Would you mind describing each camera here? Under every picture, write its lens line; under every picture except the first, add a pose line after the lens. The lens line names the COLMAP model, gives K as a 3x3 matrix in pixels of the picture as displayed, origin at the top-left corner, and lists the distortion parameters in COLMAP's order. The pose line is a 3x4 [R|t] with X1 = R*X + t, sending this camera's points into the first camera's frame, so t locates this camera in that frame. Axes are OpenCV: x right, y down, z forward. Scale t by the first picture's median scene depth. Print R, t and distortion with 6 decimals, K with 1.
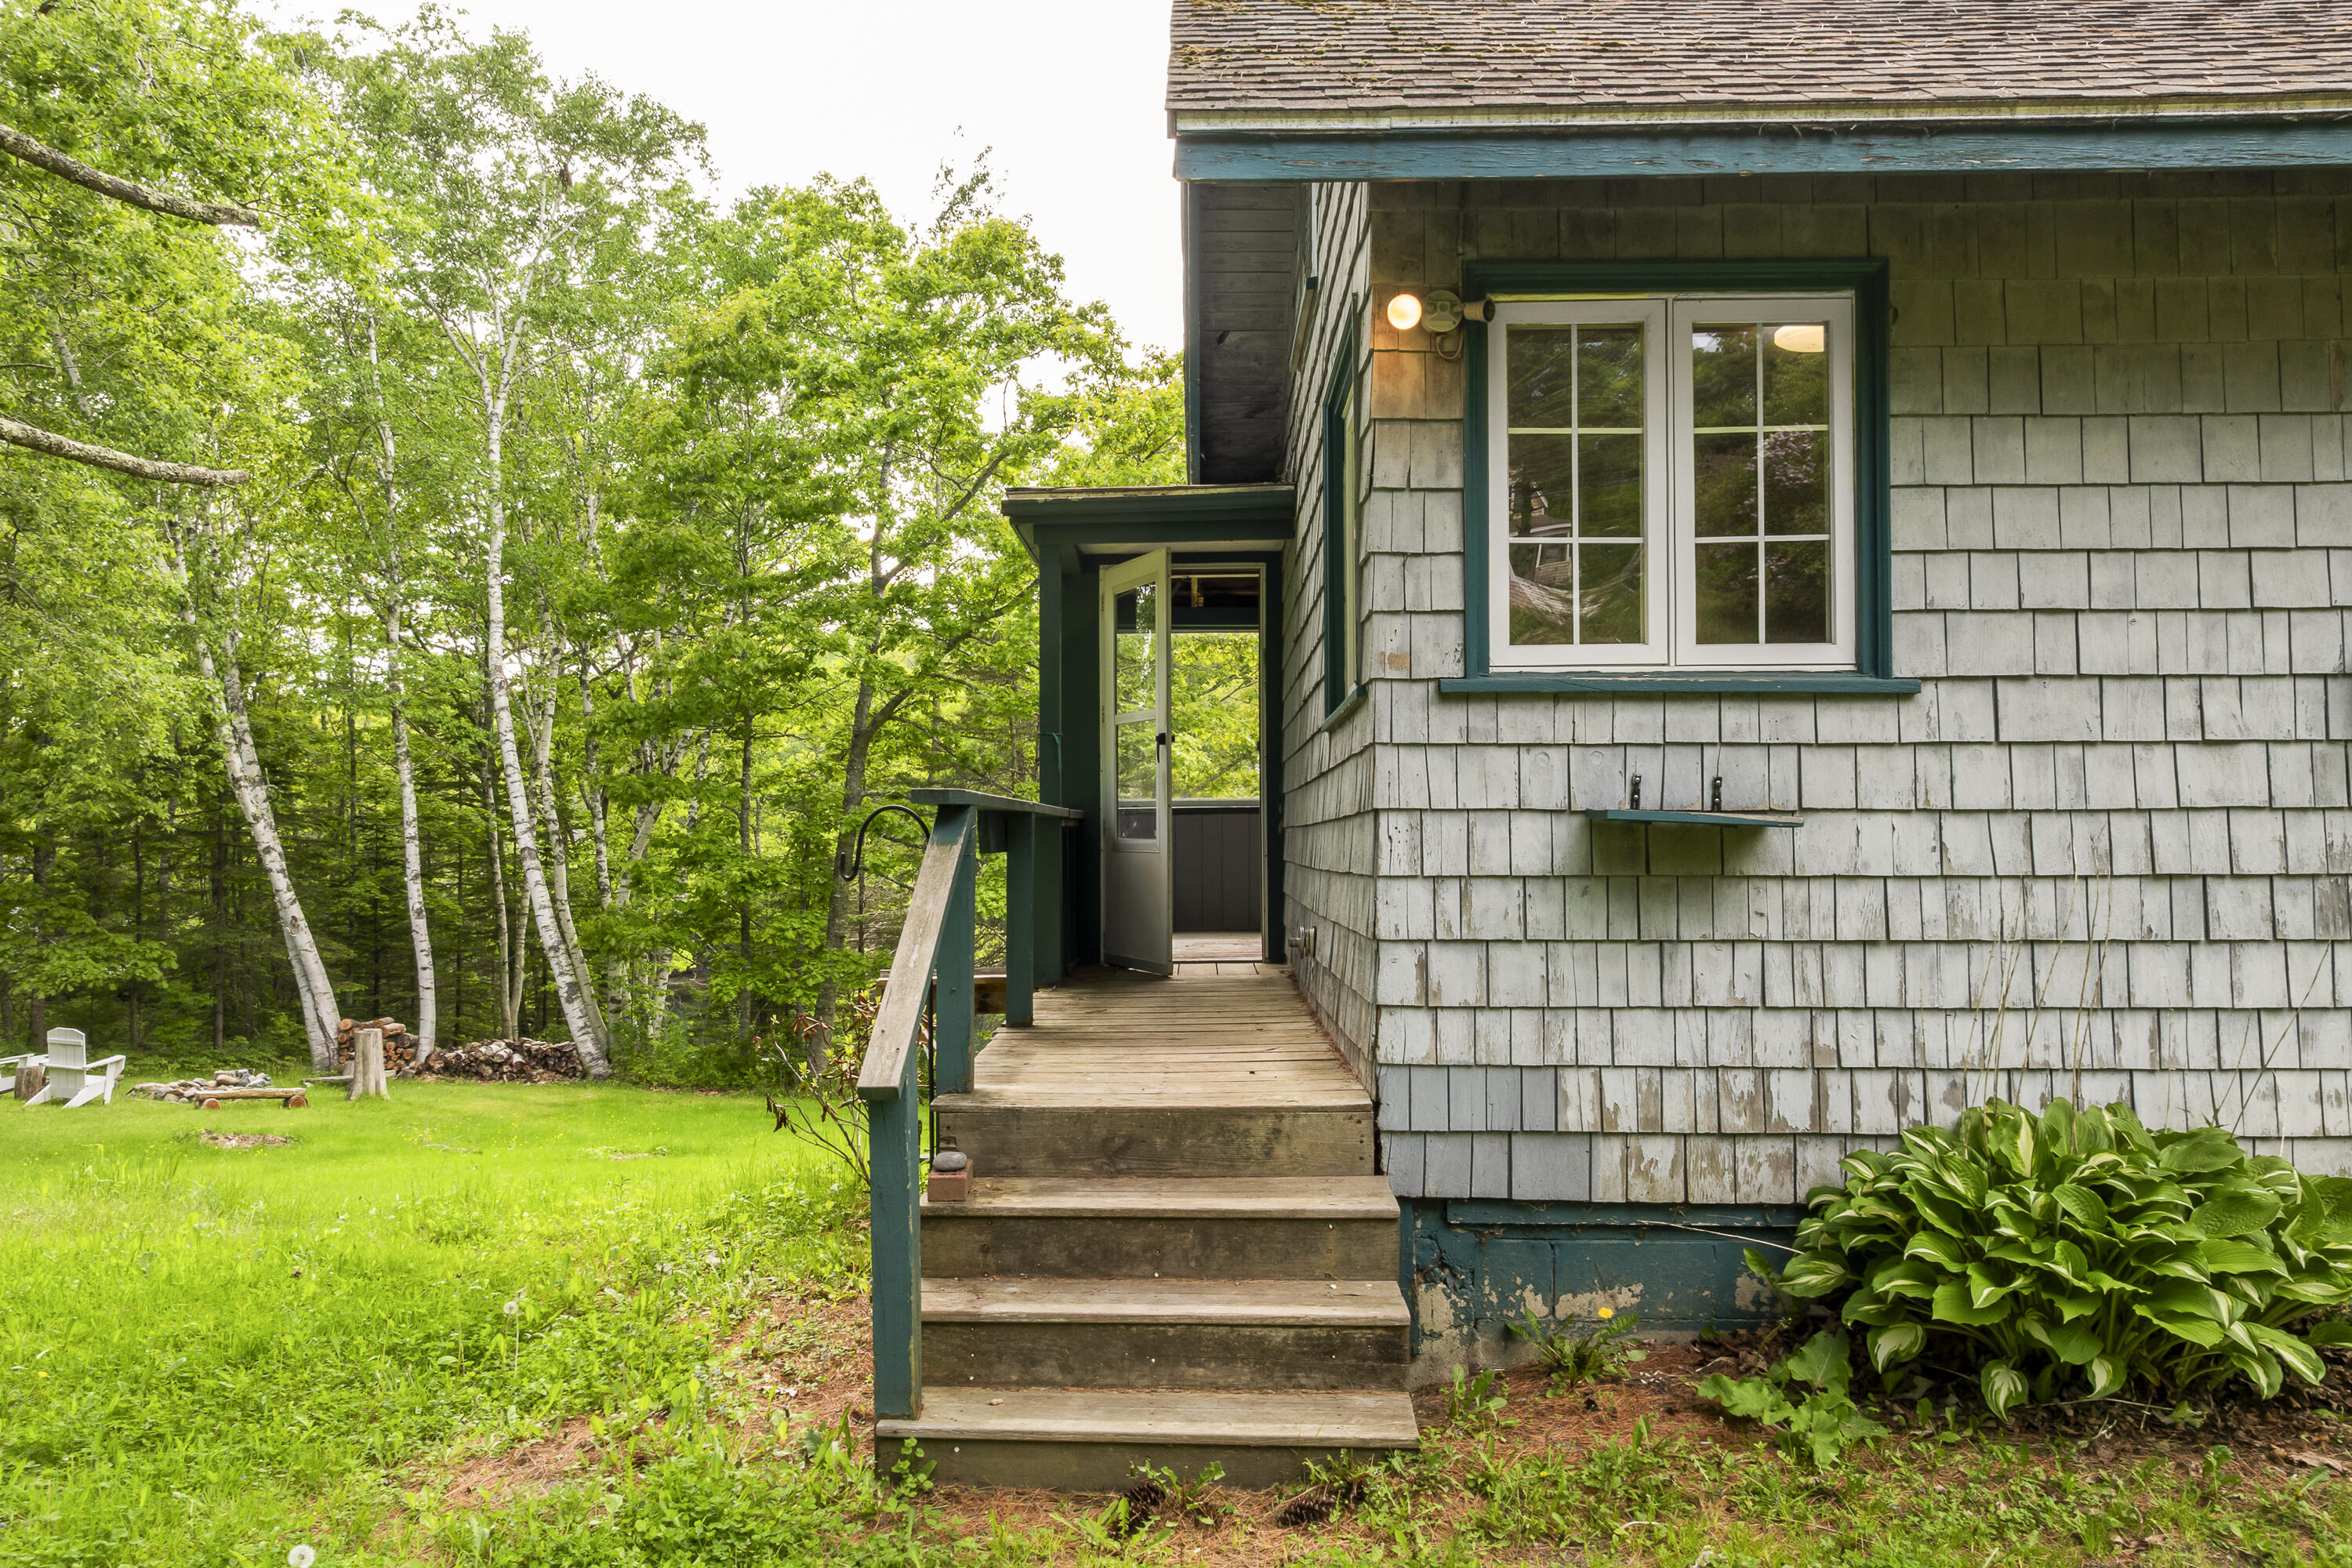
lens RADIAL K [[1649.0, 0, 1175.8], [0, 1649.0, 779.9], [0, 0, 1]] dist [-0.006165, 0.008083]
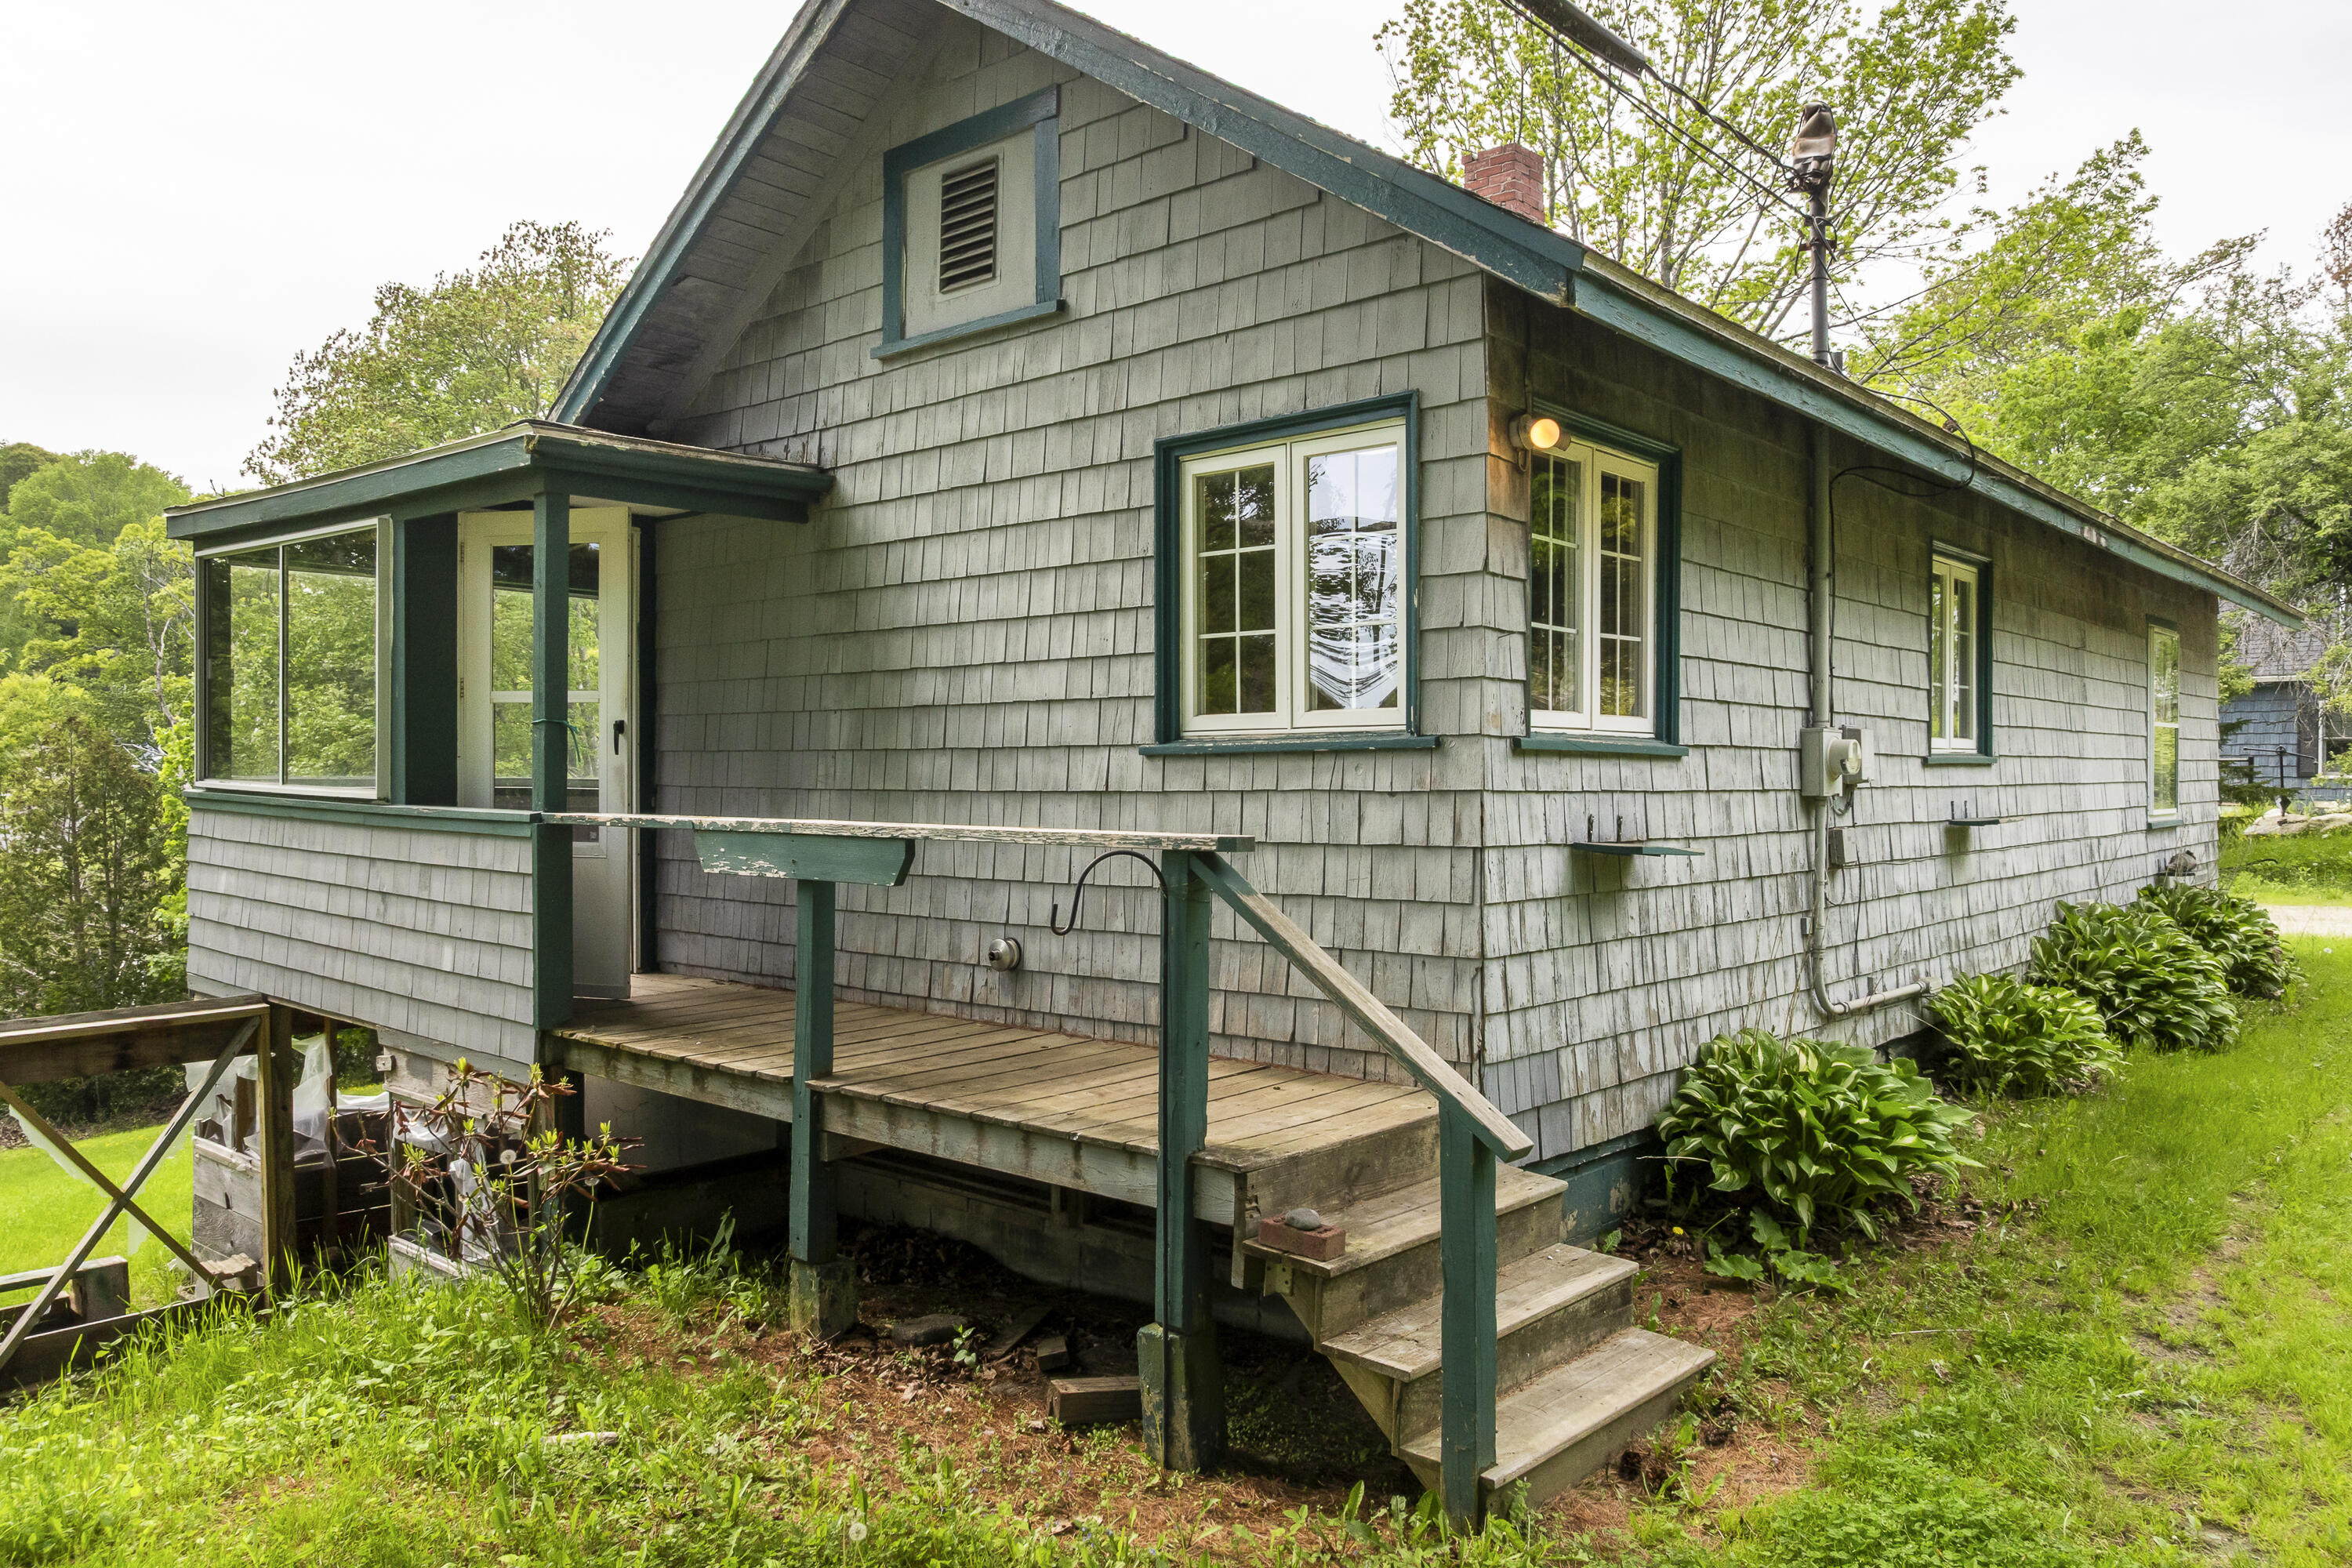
lens RADIAL K [[1649.0, 0, 1175.3], [0, 1649.0, 781.9], [0, 0, 1]] dist [-0.006165, 0.008083]
pose [[0.627854, 0.005927, 0.778309, -0.932851], [0.028952, 0.999101, -0.030964, 0.001997], [-0.777793, 0.041975, 0.627118, 0.437606]]
